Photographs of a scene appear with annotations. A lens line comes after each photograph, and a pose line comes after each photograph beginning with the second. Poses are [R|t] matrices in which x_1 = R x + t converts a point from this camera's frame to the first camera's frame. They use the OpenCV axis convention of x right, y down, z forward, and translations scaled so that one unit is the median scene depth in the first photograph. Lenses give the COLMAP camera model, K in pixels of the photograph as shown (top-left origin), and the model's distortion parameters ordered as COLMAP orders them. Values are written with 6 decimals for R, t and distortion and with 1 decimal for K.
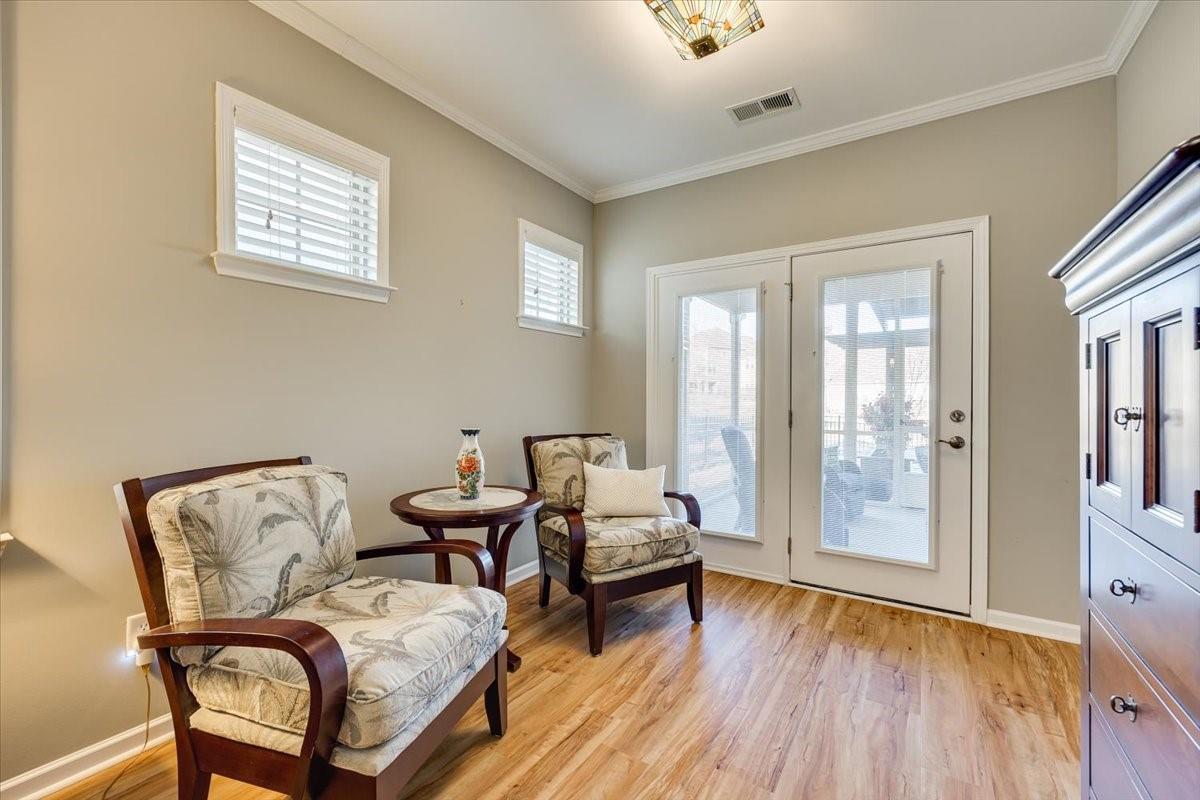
lens RADIAL K [[498.2, 0, 600.0], [0, 498.2, 400.0], [0, 0, 1]] dist [-0.001146, -0.000161]
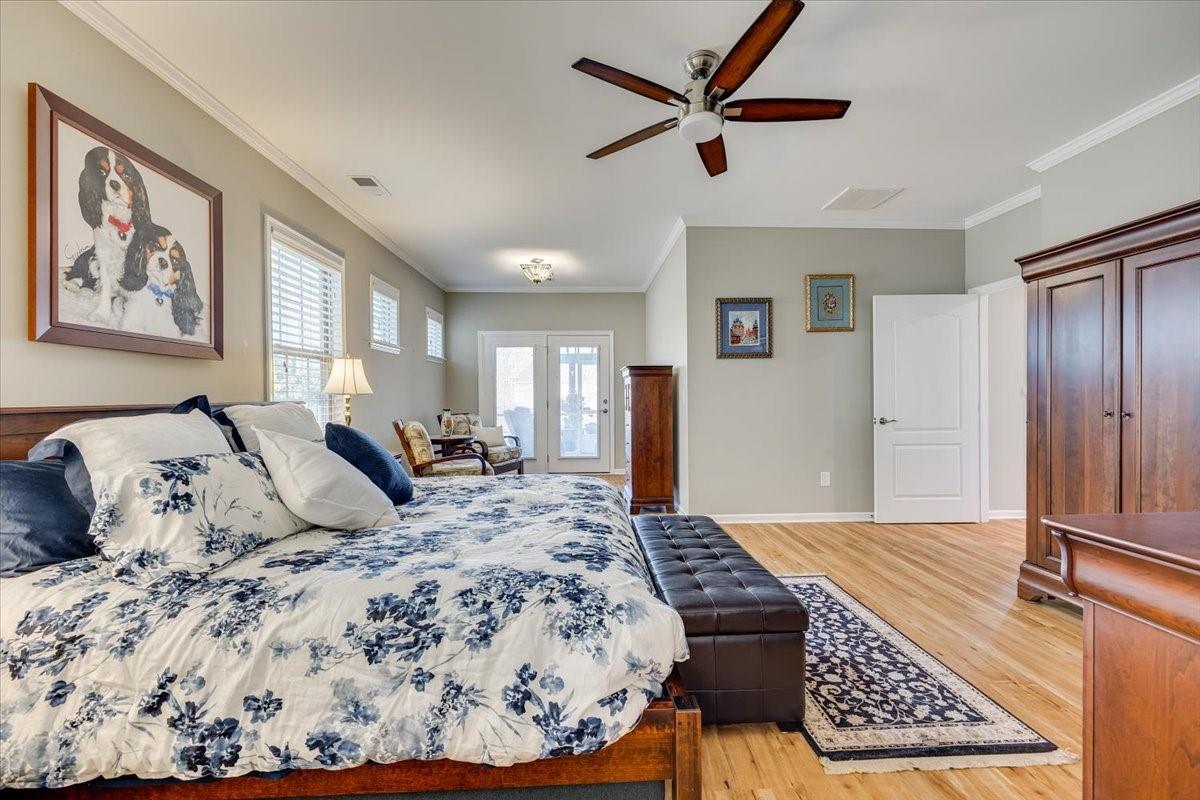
lens RADIAL K [[484.8, 0, 600.0], [0, 484.8, 400.0], [0, 0, 1]] dist [-0.001063, -0.000017]
pose [[0.818572, -0.012780, 0.574262, -1.246037], [0.009206, 0.999916, 0.009130, -0.002190], [-0.574331, -0.002187, 0.818621, -1.734161]]
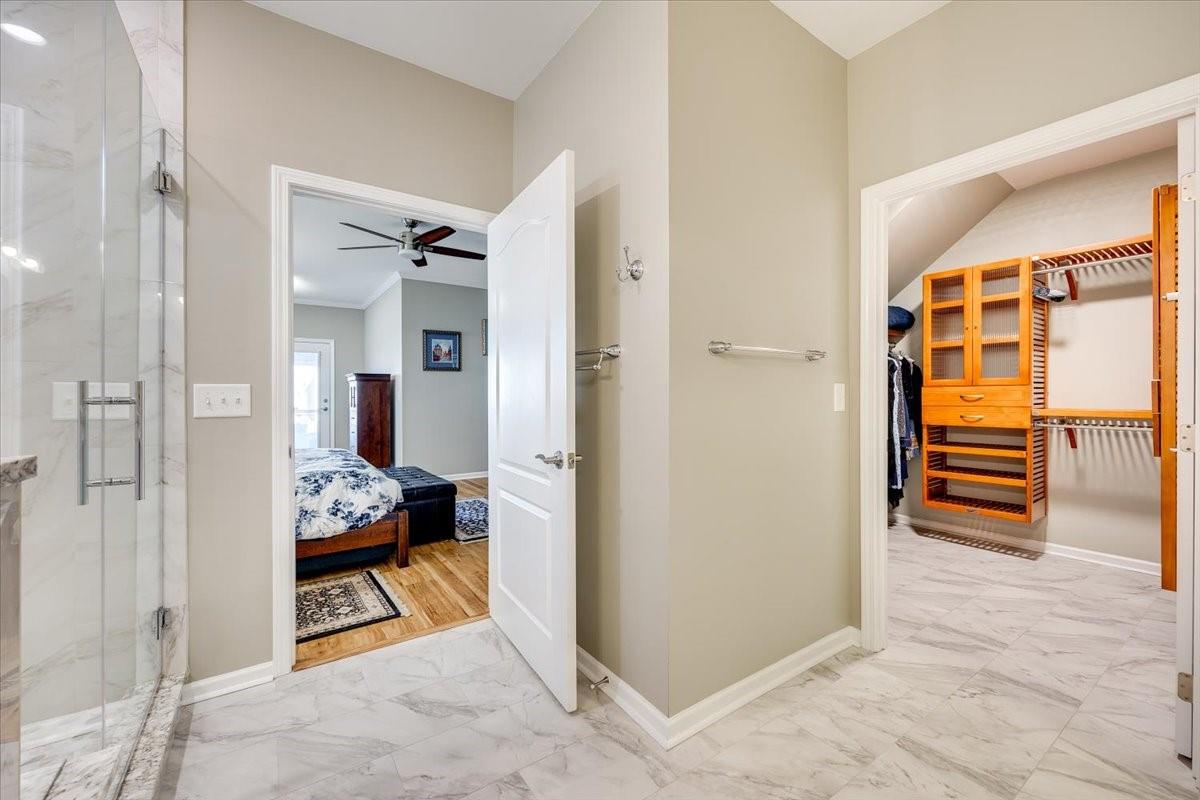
lens RADIAL K [[484.8, 0, 600.0], [0, 484.8, 400.0], [0, 0, 1]] dist [-0.001063, -0.000017]
pose [[0.380535, -0.010788, 0.924703, -2.160441], [0.001497, 0.999938, 0.011050, -0.004132], [-0.924765, -0.002821, 0.380528, -2.627632]]
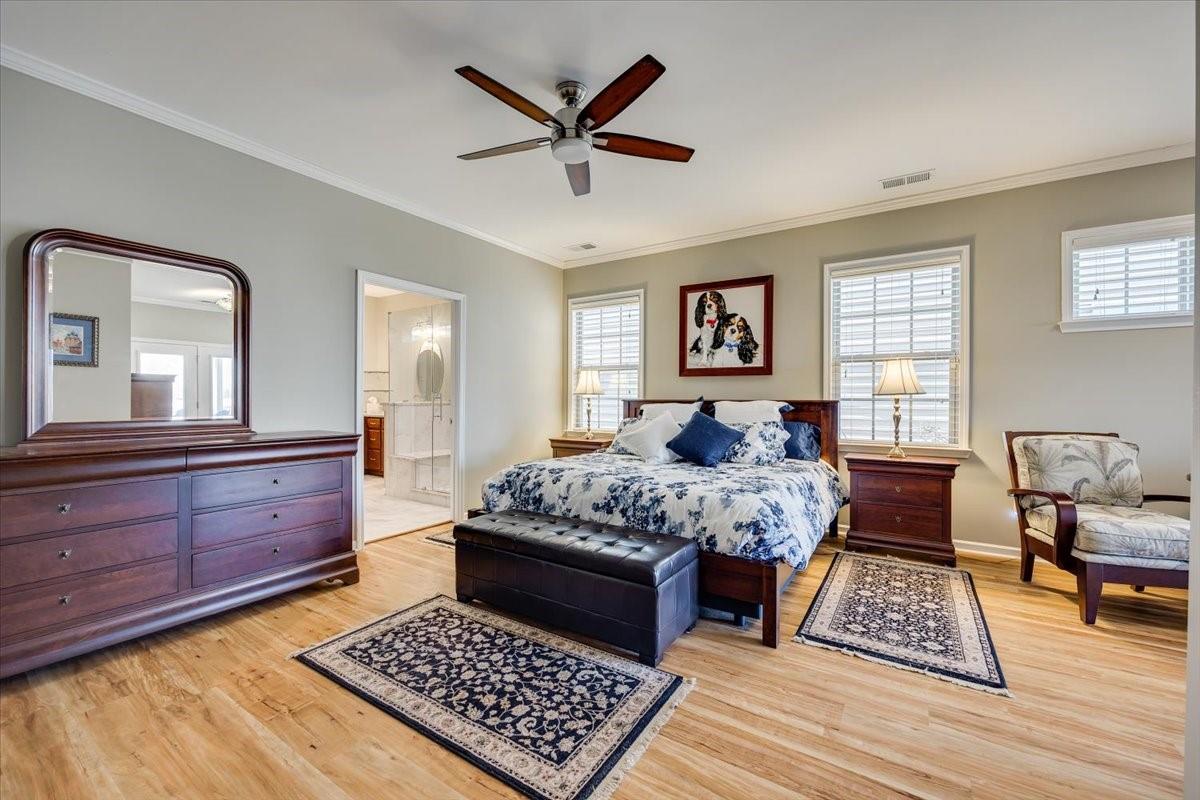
lens RADIAL K [[484.8, 0, 600.0], [0, 484.8, 400.0], [0, 0, 1]] dist [-0.001063, -0.000017]
pose [[-0.008339, 0.003157, -0.999960, 1.095507], [-0.003711, 0.999988, 0.003188, 0.003489], [0.999958, 0.003737, -0.008327, -0.748040]]
